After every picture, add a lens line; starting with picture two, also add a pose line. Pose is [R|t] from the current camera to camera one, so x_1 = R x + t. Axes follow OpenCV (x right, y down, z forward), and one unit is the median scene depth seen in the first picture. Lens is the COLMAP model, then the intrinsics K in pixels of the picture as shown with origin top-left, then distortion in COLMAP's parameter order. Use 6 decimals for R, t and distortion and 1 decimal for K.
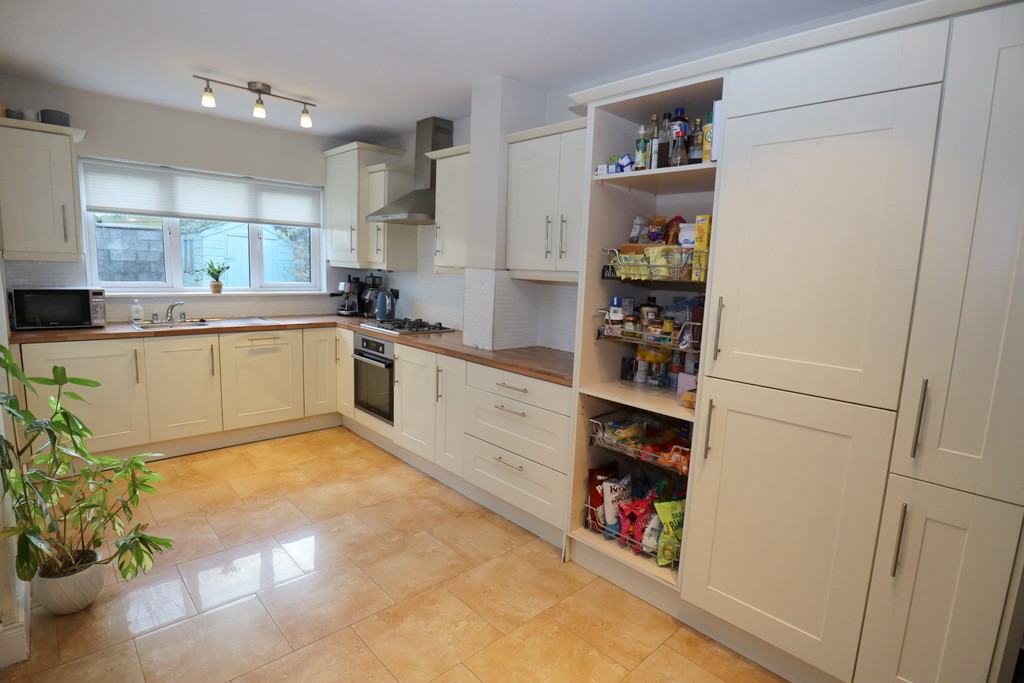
lens RADIAL K [[514.4, 0, 515.7], [0, 514.4, 343.0], [0, 0, 1]] dist [-0.034136, 0.003266]
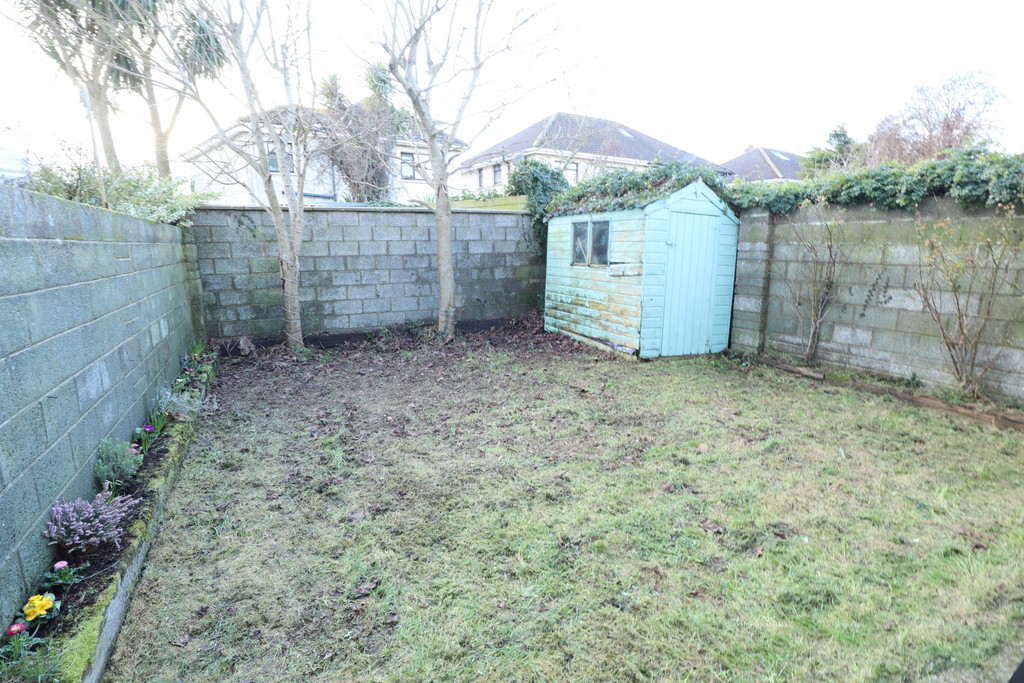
lens RADIAL K [[514.4, 0, 512.4], [0, 514.4, 341.6], [0, 0, 1]] dist [-0.034136, 0.003266]
pose [[0.938374, 0.021837, -0.344930, -0.445225], [-0.011444, 0.999418, 0.032140, -0.047557], [0.345431, -0.026212, 0.938078, 0.232044]]
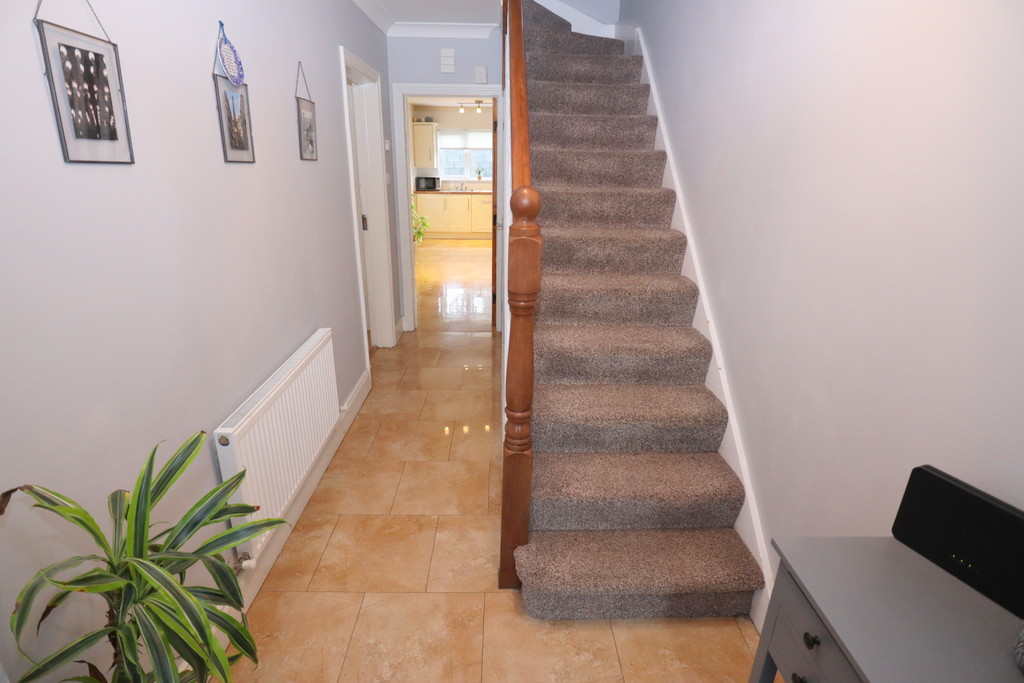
lens RADIAL K [[514.4, 0, 508.0], [0, 514.4, 333.8], [0, 0, 1]] dist [-0.034136, 0.003266]
pose [[0.739217, 0.190644, -0.645921, 1.468461], [-0.082788, 0.977546, 0.193778, 0.161291], [0.668360, -0.089770, 0.738402, -0.957303]]
